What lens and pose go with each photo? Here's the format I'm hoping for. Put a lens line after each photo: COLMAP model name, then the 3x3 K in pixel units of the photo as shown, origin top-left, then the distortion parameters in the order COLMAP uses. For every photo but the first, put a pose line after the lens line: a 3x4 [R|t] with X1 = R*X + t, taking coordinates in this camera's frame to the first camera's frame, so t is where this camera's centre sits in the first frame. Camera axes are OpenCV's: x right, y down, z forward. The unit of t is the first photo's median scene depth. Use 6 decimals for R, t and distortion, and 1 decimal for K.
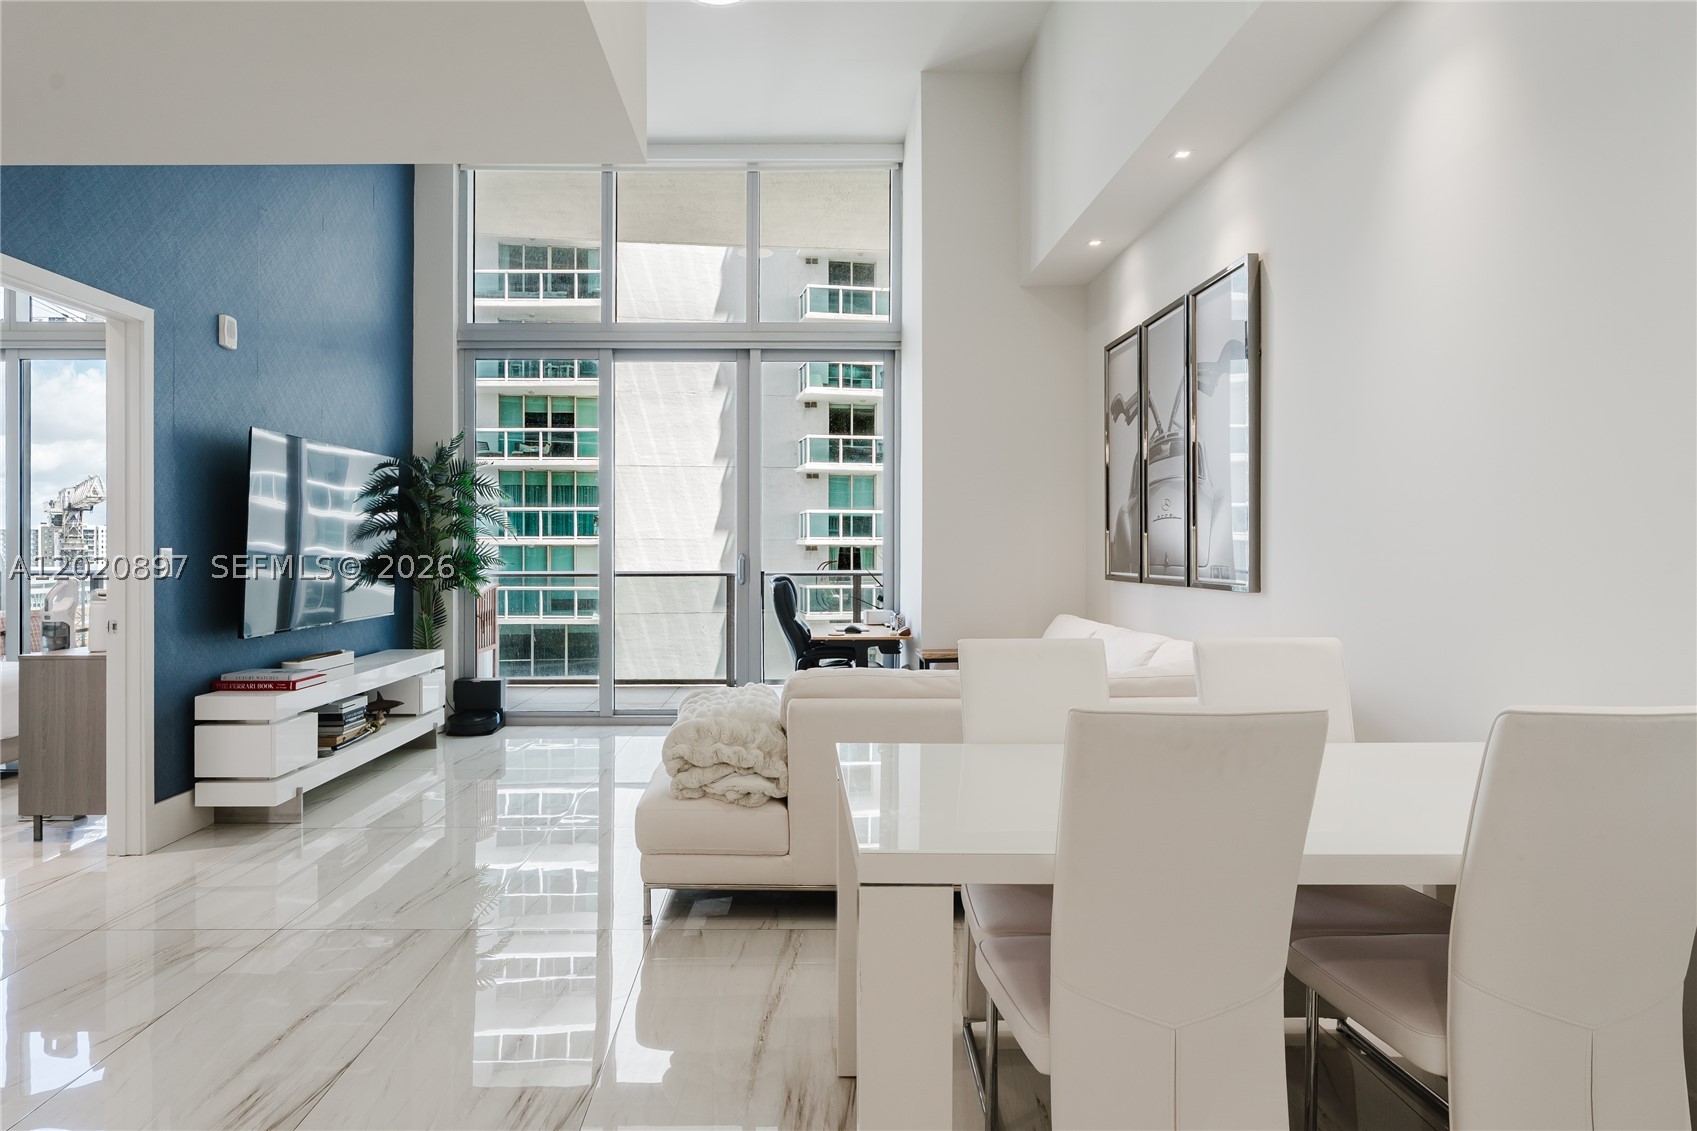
lens RADIAL K [[1020.0, 0, 796.4], [0, 1020.0, 544.8], [0, 0, 1]] dist [-0.001831, 0.000272]
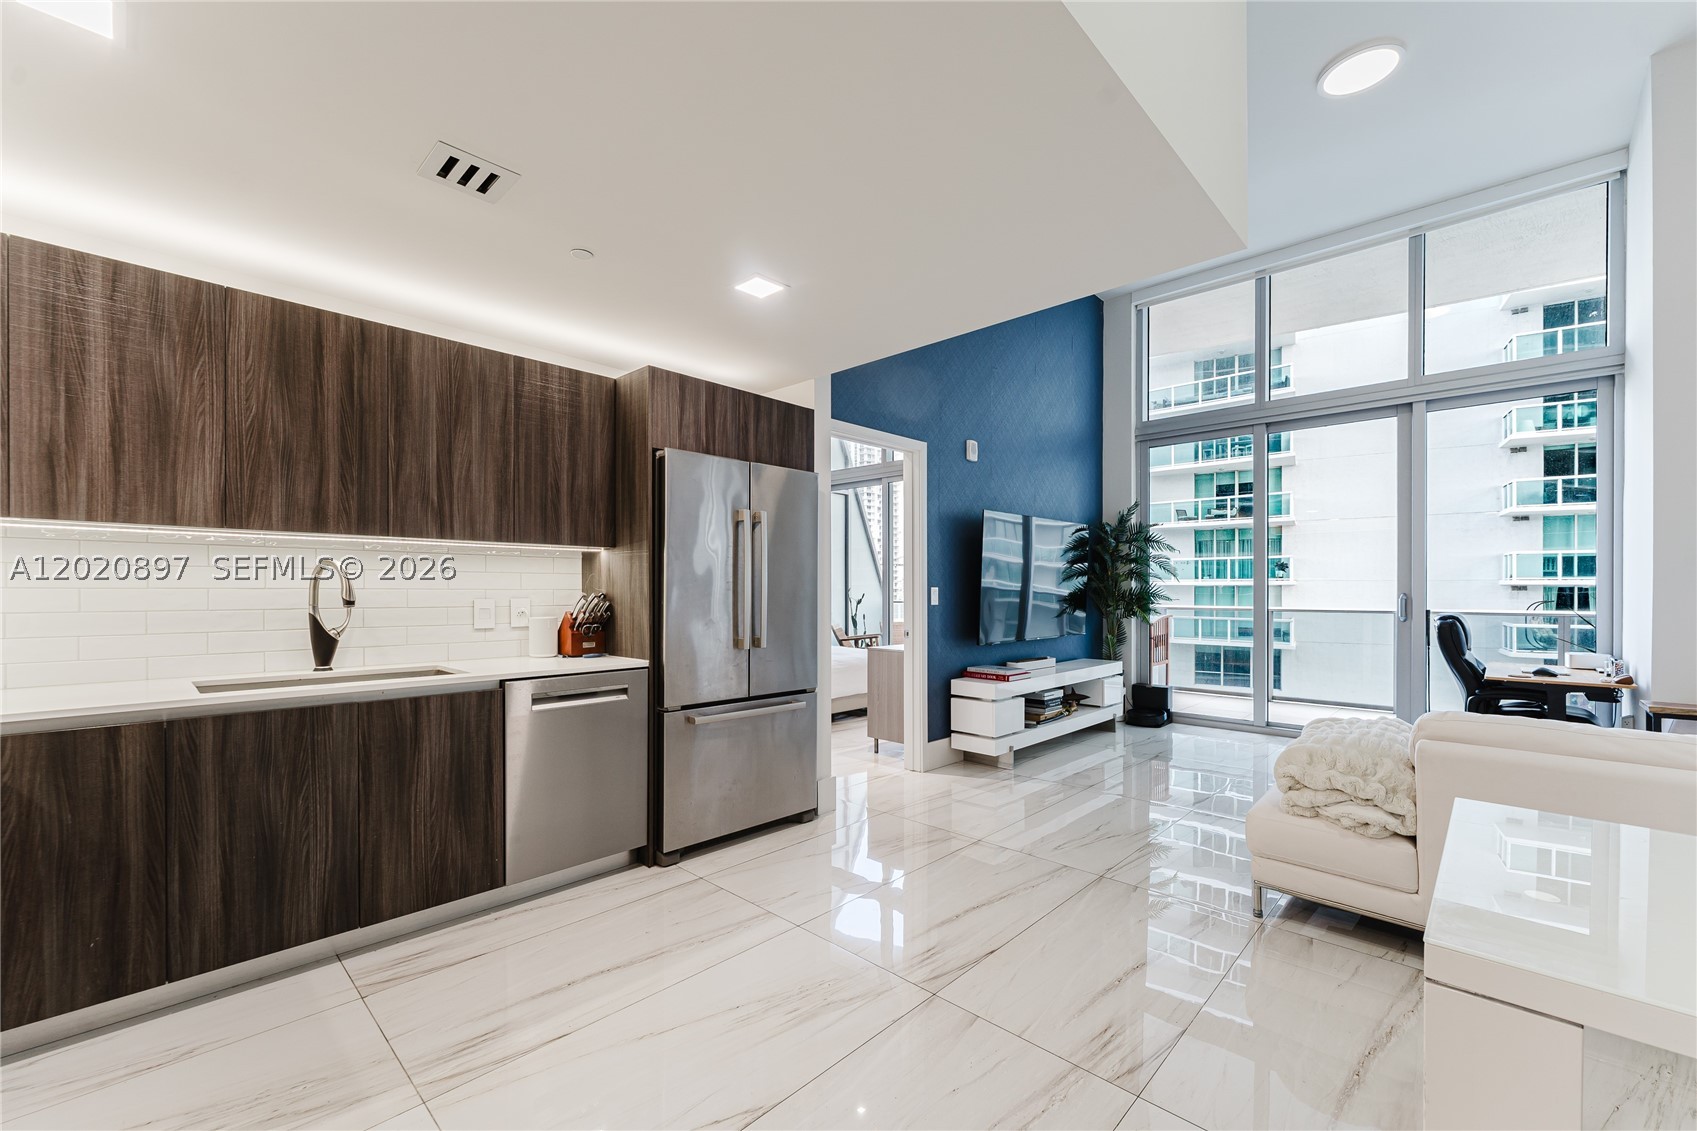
lens RADIAL K [[692.5, 0, 835.9], [0, 692.5, 591.9], [0, 0, 1]] dist [-0.001771, -0.000285]
pose [[0.718403, 0.004840, -0.695610, 0.027703], [0.001581, 0.999962, 0.008591, 0.000145], [0.695625, -0.007271, 0.718368, 0.061022]]
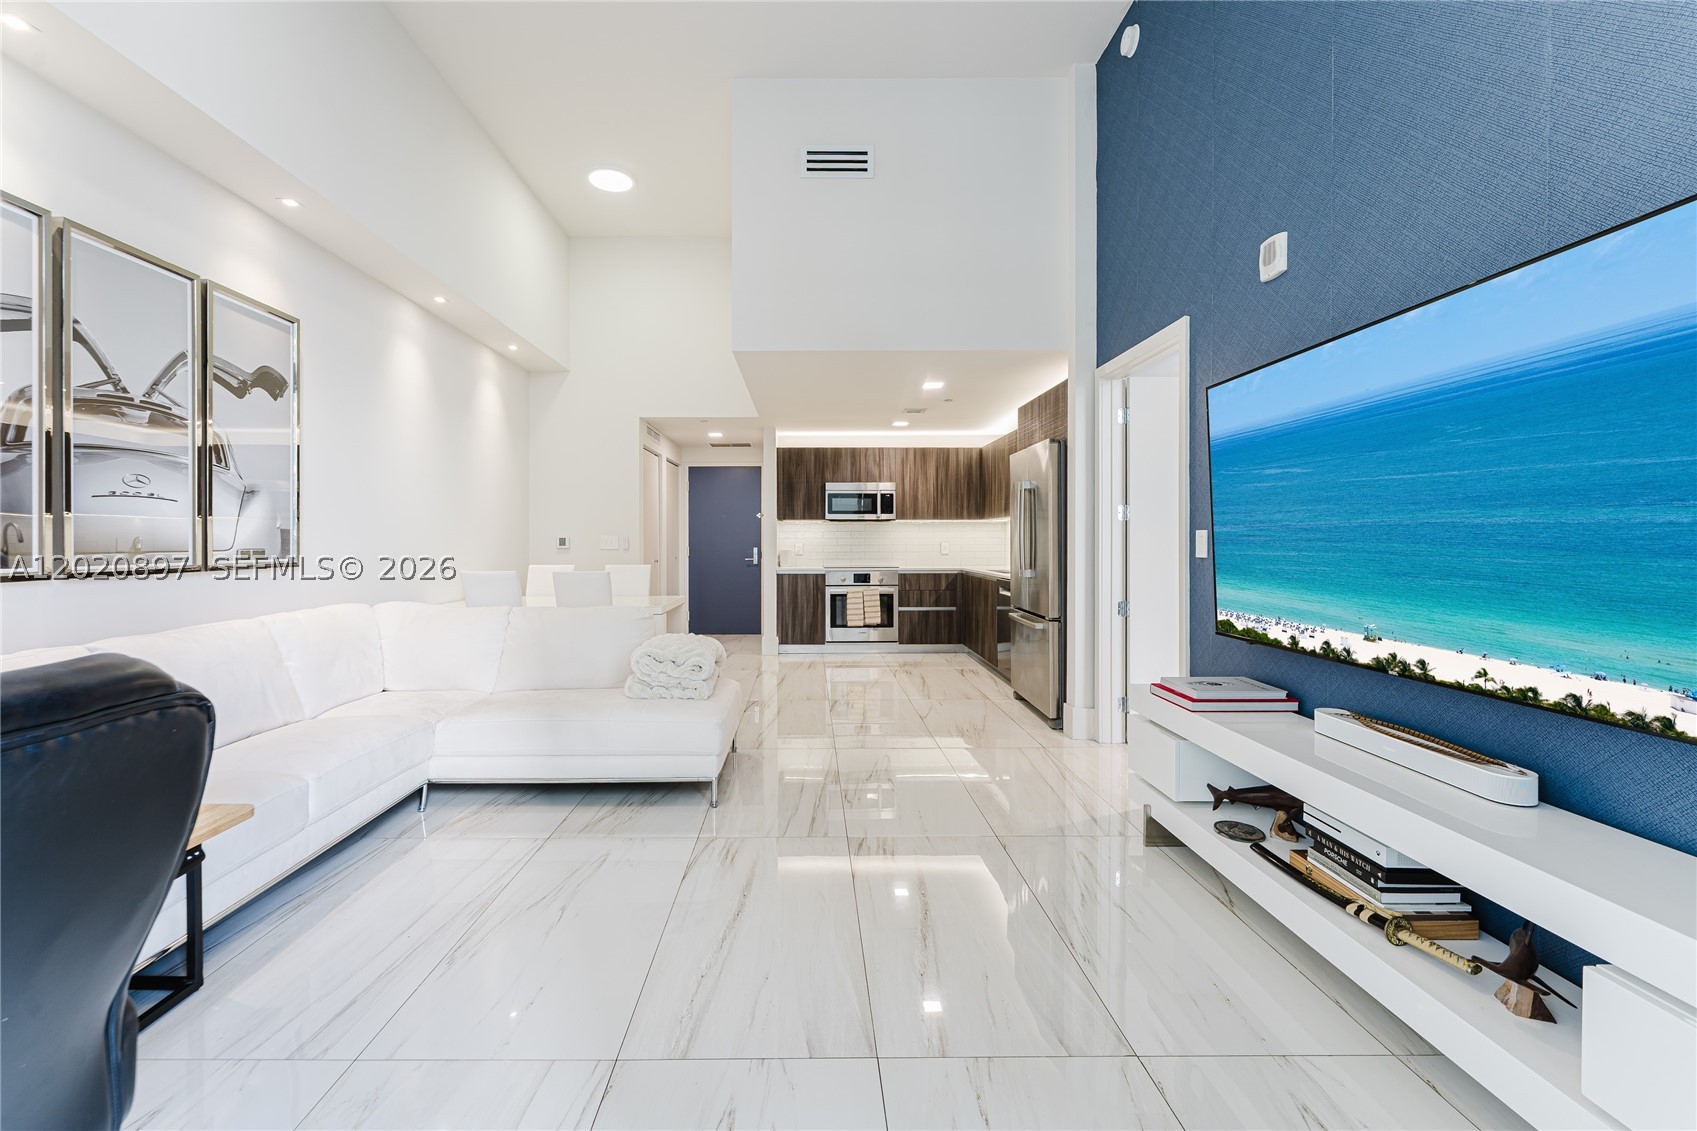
lens RADIAL K [[706.8, 0, 815.9], [0, 706.8, 561.7], [0, 0, 1]] dist [0.001329, 0.000022]
pose [[-0.999926, 0.002521, -0.011940, -0.141081], [0.002227, 0.999695, 0.024583, 0.010576], [0.011998, 0.024555, -0.999626, 1.156089]]
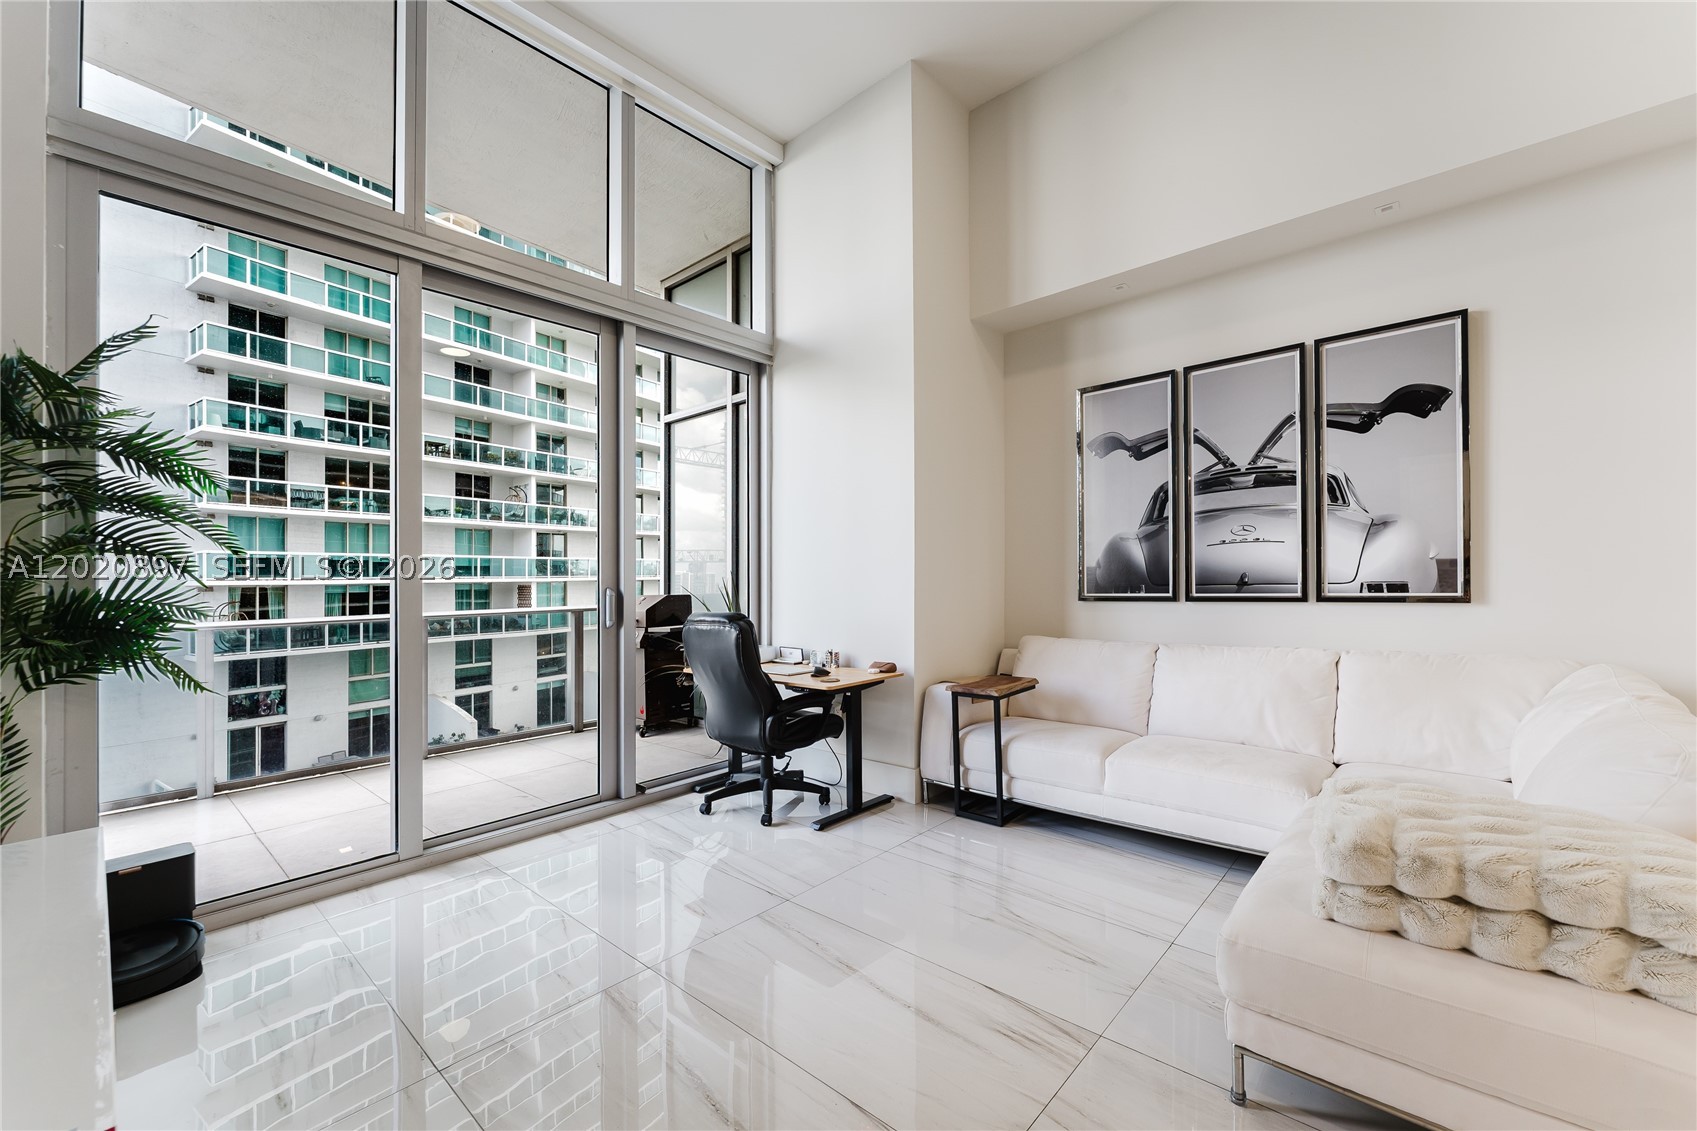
lens RADIAL K [[684.5, 0, 844.9], [0, 684.5, 584.0], [0, 0, 1]] dist [-0.004393, -0.000332]
pose [[0.671980, -0.021252, 0.740264, -0.356102], [0.017453, 0.999765, 0.012858, 0.001899], [-0.740364, 0.004280, 0.672193, 0.592845]]
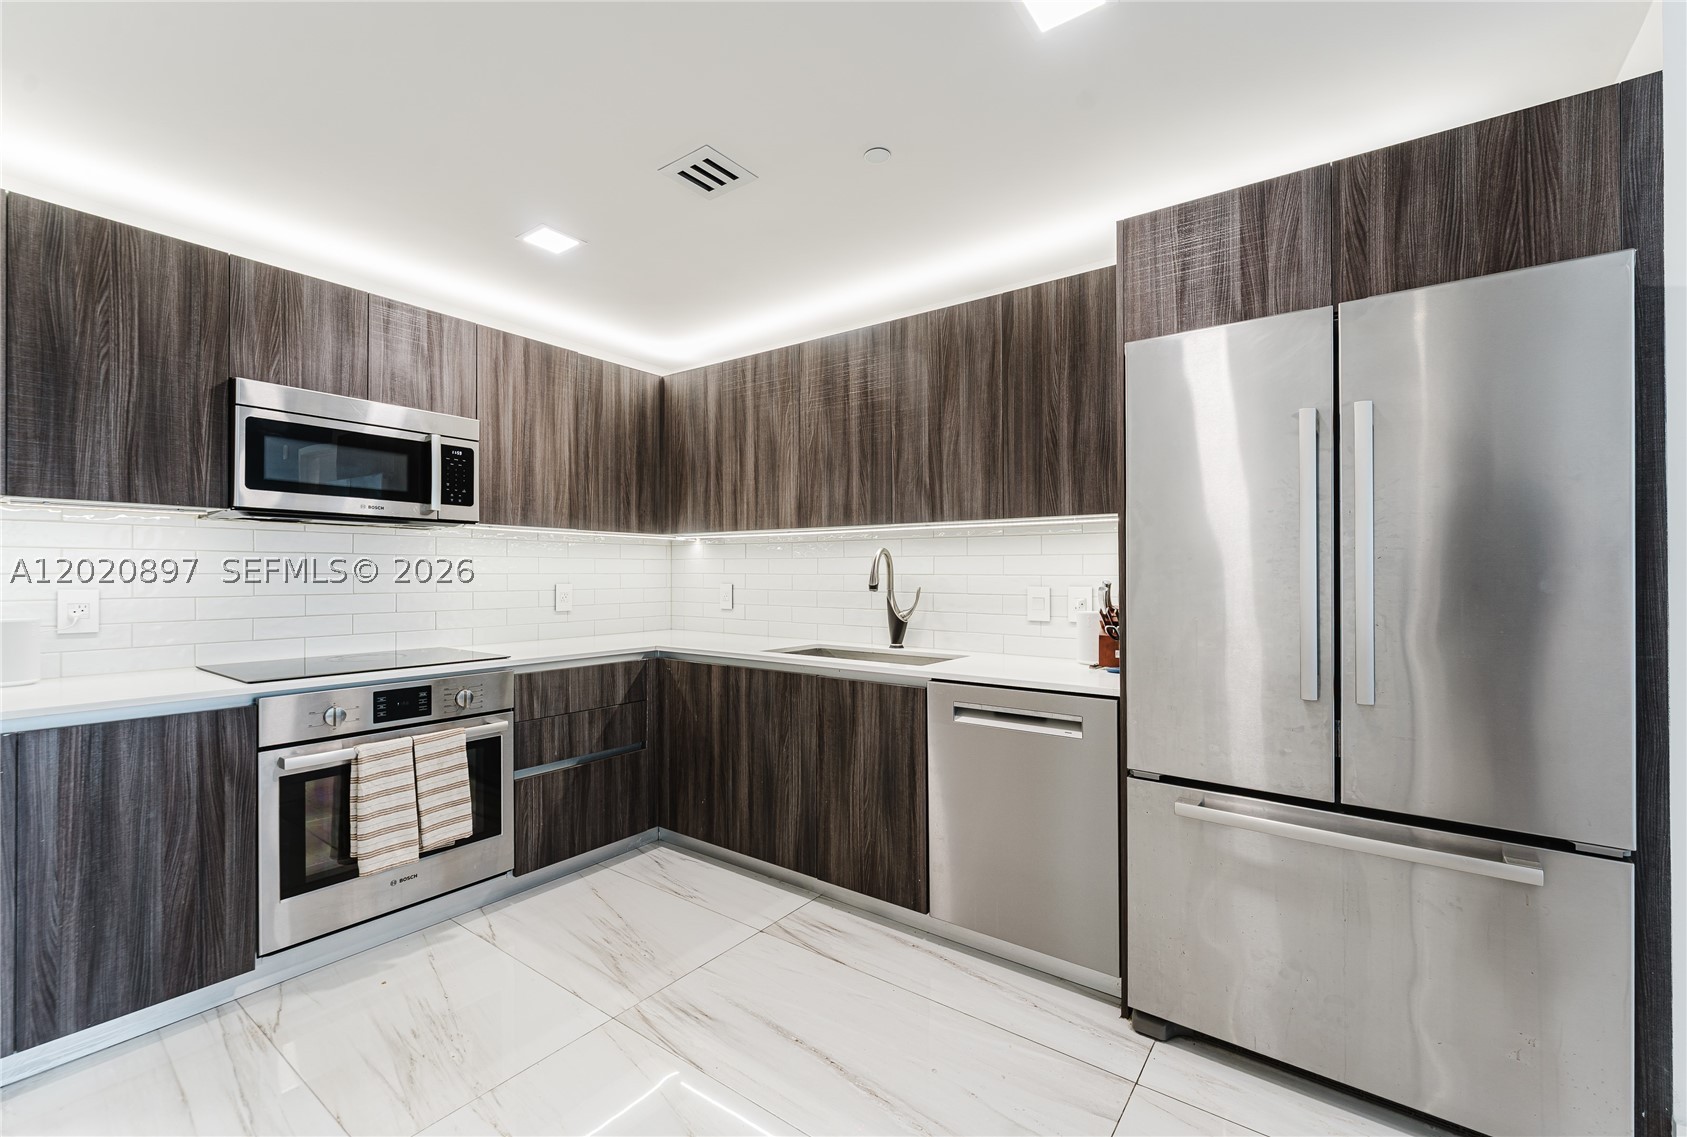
lens RADIAL K [[718.4, 0, 826.4], [0, 718.4, 575.2], [0, 0, 1]] dist [-0.002048, -0.000273]
pose [[-0.602626, -0.001016, -0.798023, -0.069365], [0.002710, 0.999991, -0.003320, 0.003167], [0.798019, -0.004164, -0.602618, 0.397815]]
